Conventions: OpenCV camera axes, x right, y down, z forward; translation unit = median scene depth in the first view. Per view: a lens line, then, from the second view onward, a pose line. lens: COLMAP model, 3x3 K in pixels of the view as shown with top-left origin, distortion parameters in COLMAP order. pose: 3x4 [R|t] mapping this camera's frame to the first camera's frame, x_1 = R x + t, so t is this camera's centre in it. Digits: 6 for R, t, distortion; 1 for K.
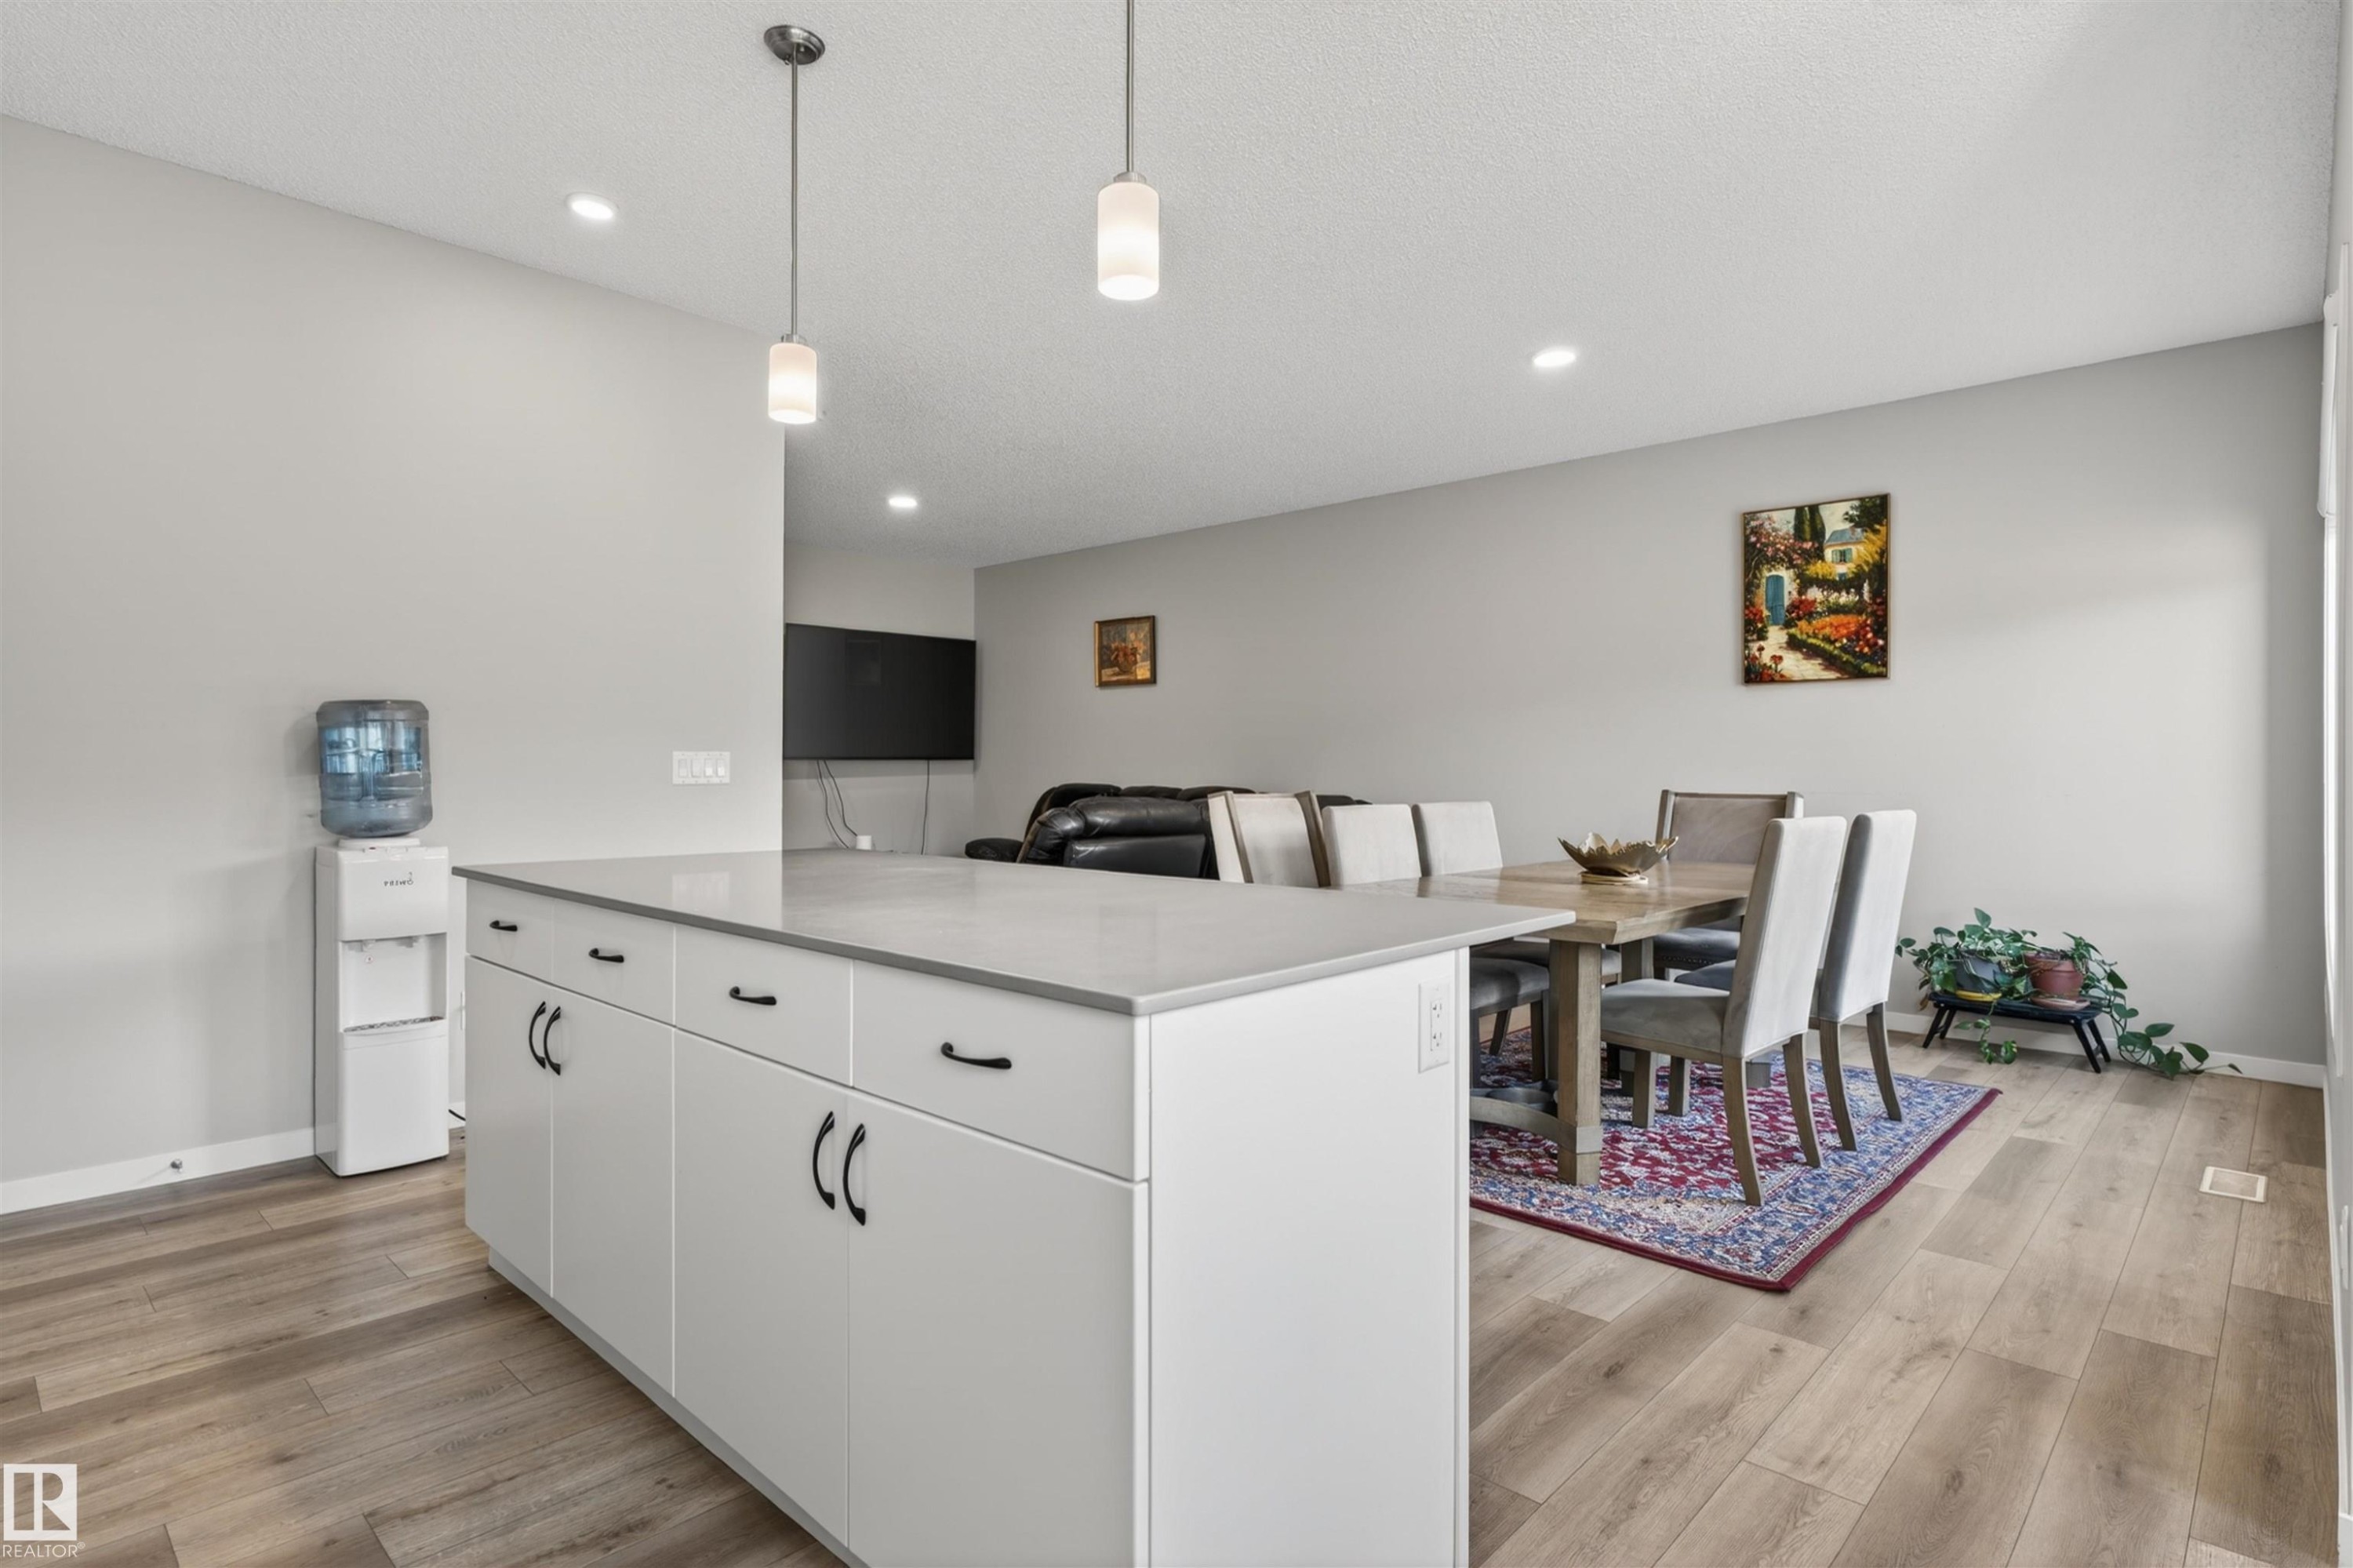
lens RADIAL K [[1212.6, 0, 1186.2], [0, 1212.6, 766.6], [0, 0, 1]] dist [-0.003113, 0.000144]
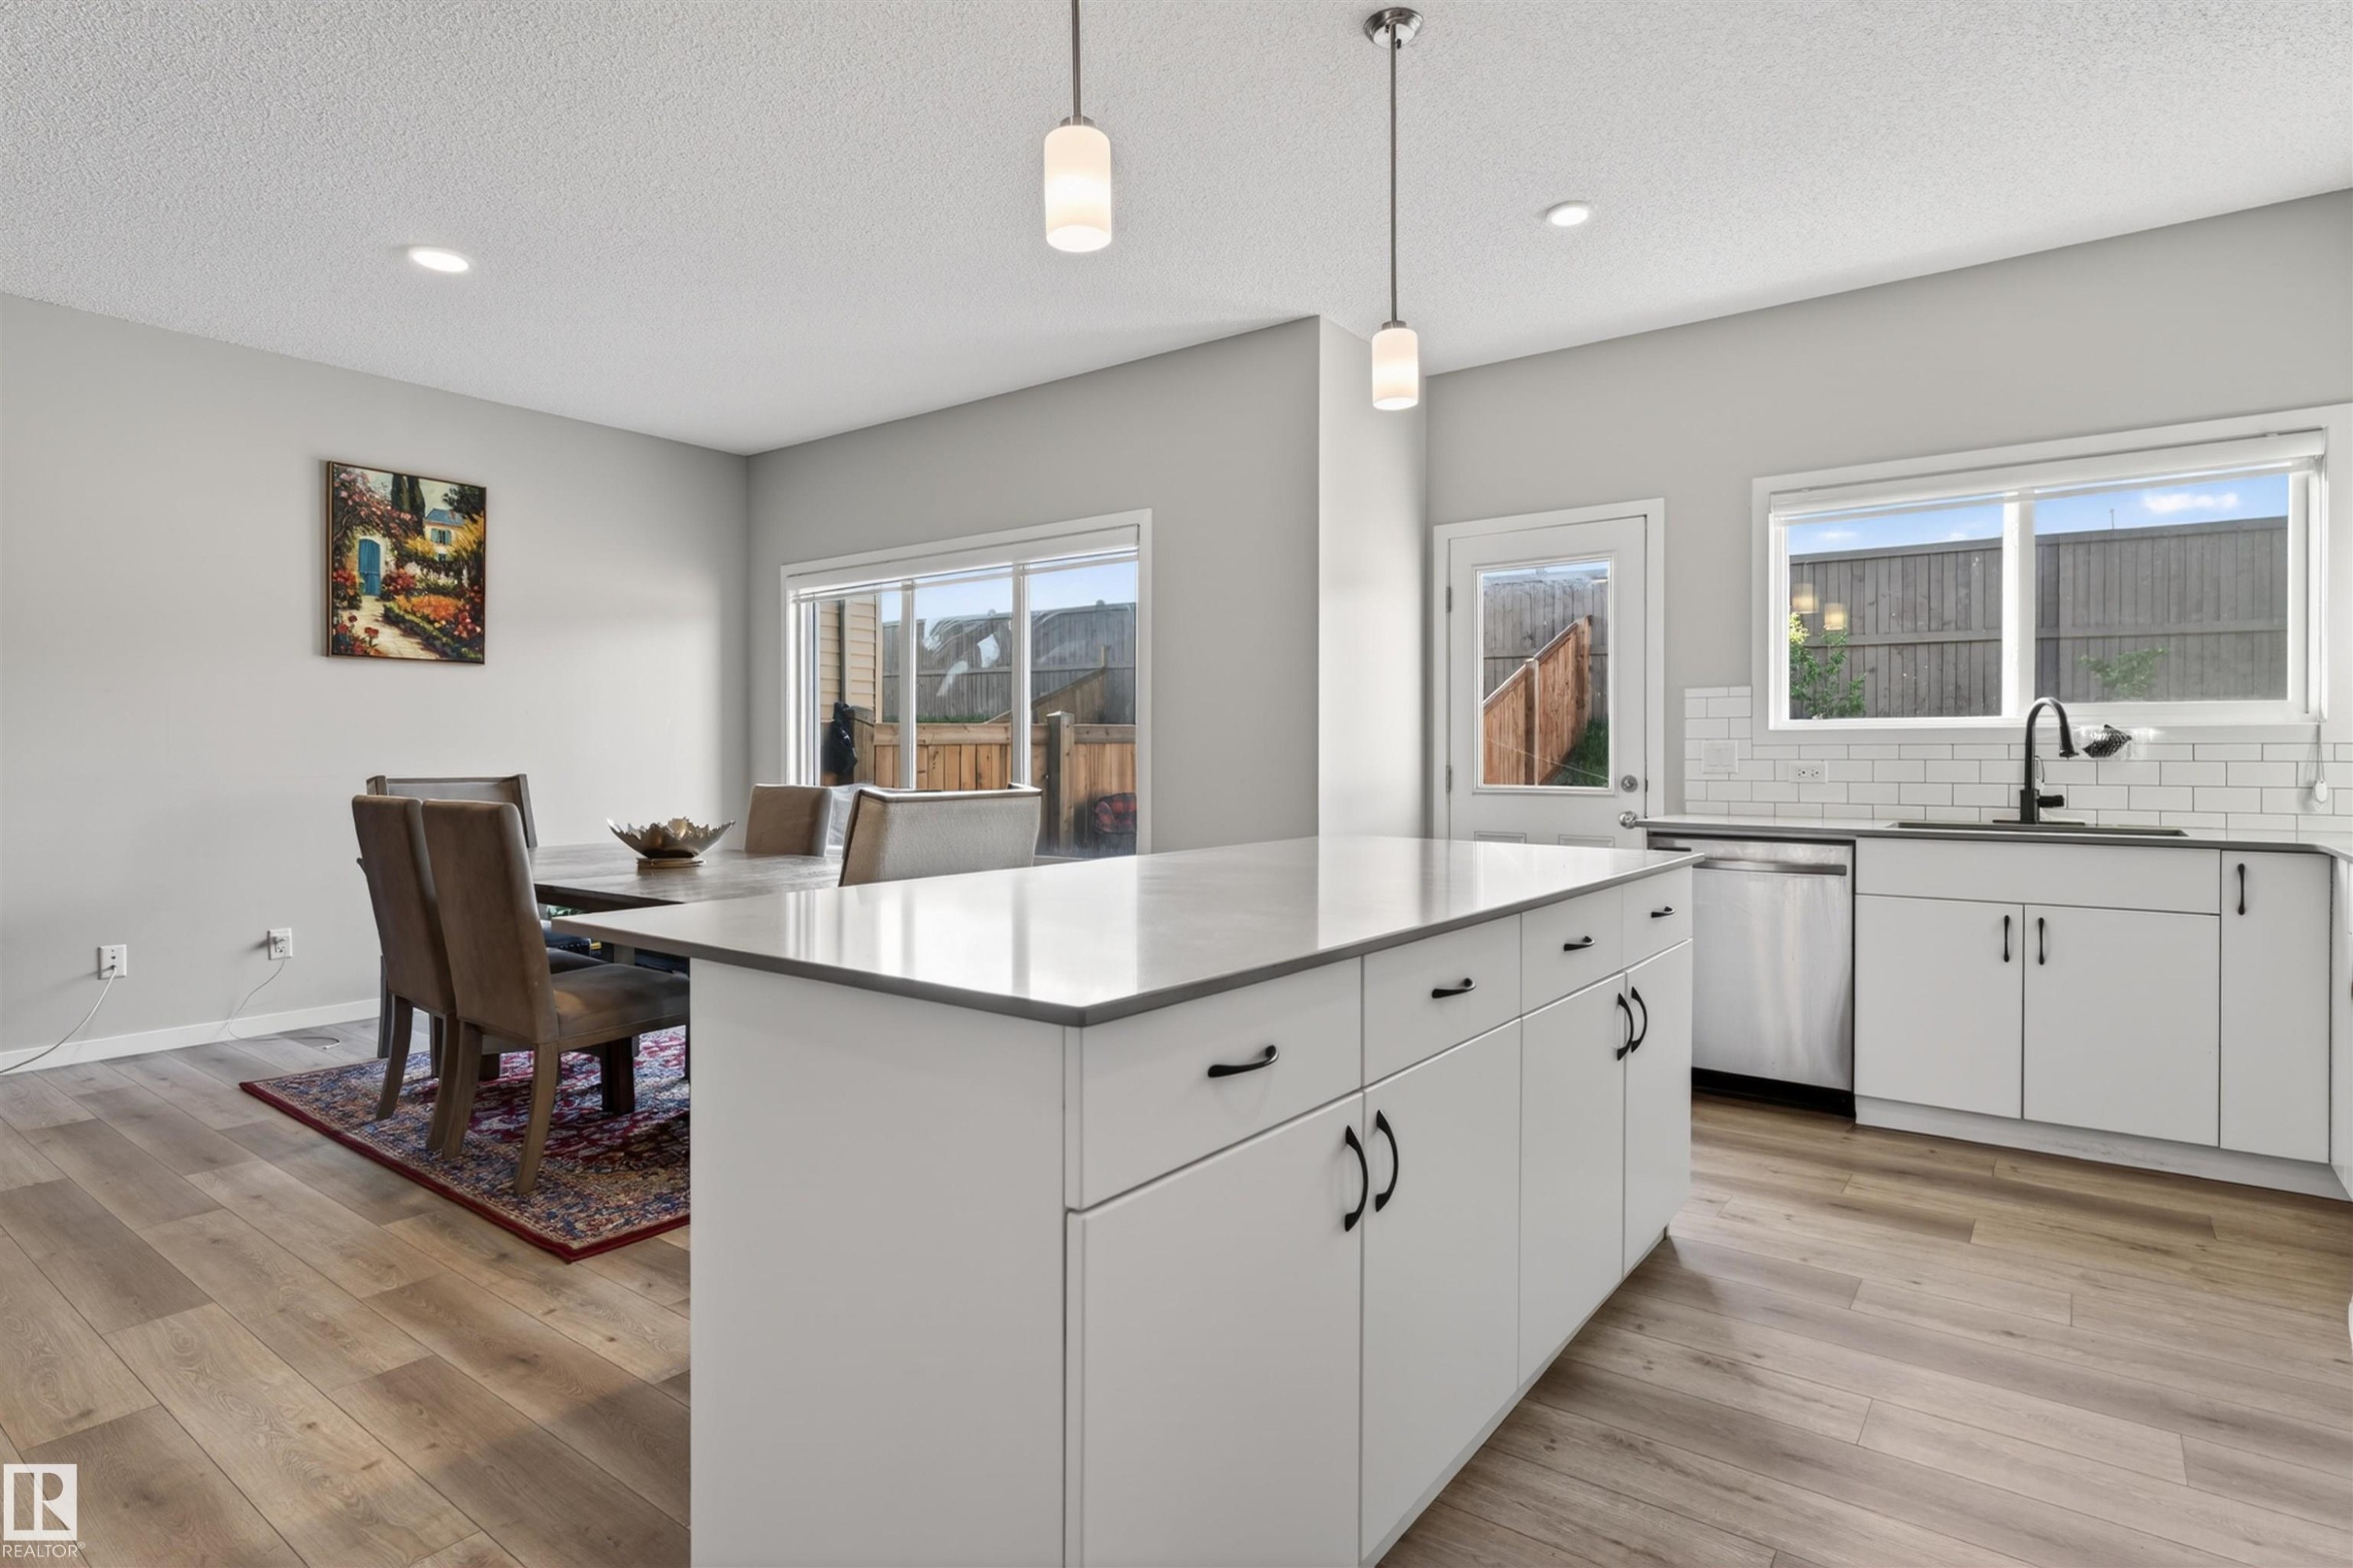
lens RADIAL K [[1212.6, 0, 1177.3], [0, 1212.6, 756.7], [0, 0, 1]] dist [-0.003113, 0.000144]
pose [[-0.107727, -0.002863, 0.994176, -0.500113], [-0.000537, 0.999996, 0.002821, 0.002491], [-0.994180, -0.000230, -0.107728, 0.503631]]
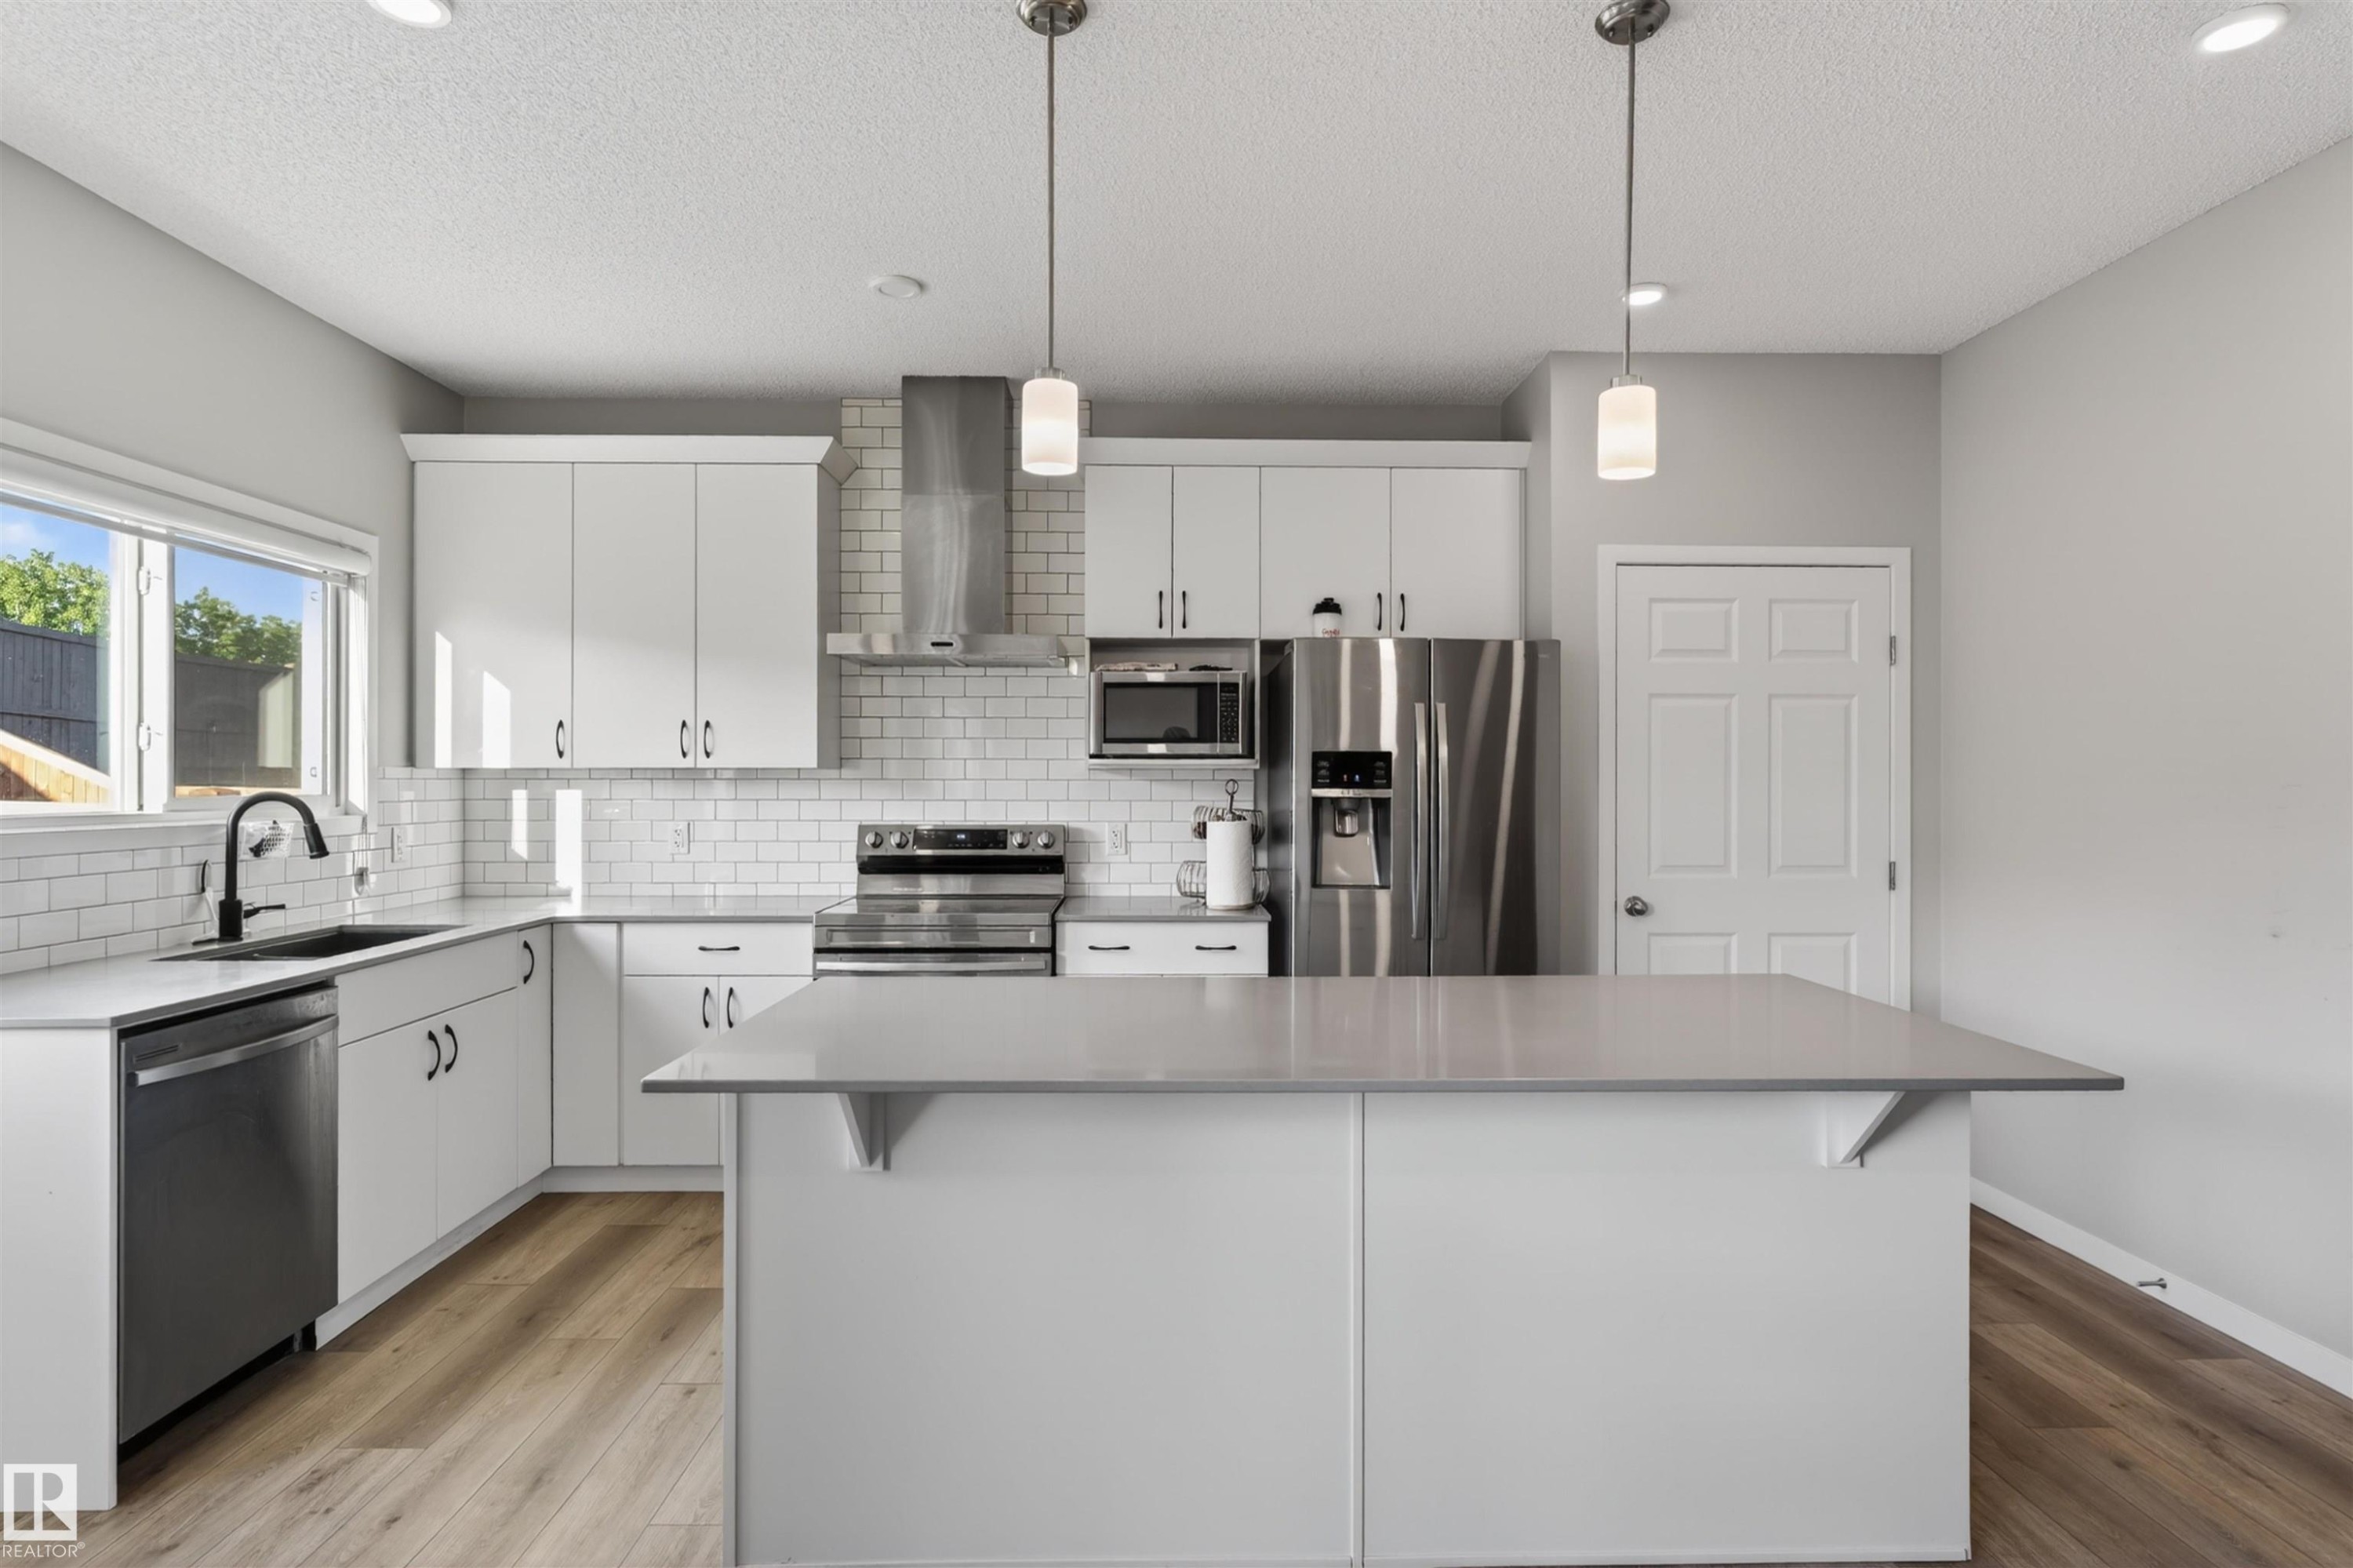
lens RADIAL K [[1212.6, 0, 1184.4], [0, 1212.6, 775.5], [0, 0, 1]] dist [-0.003113, 0.000144]
pose [[-0.717383, -0.002640, -0.696674, 0.256185], [-0.001321, 0.999996, -0.002430, -0.037846], [0.696678, -0.000823, -0.717383, 0.691719]]
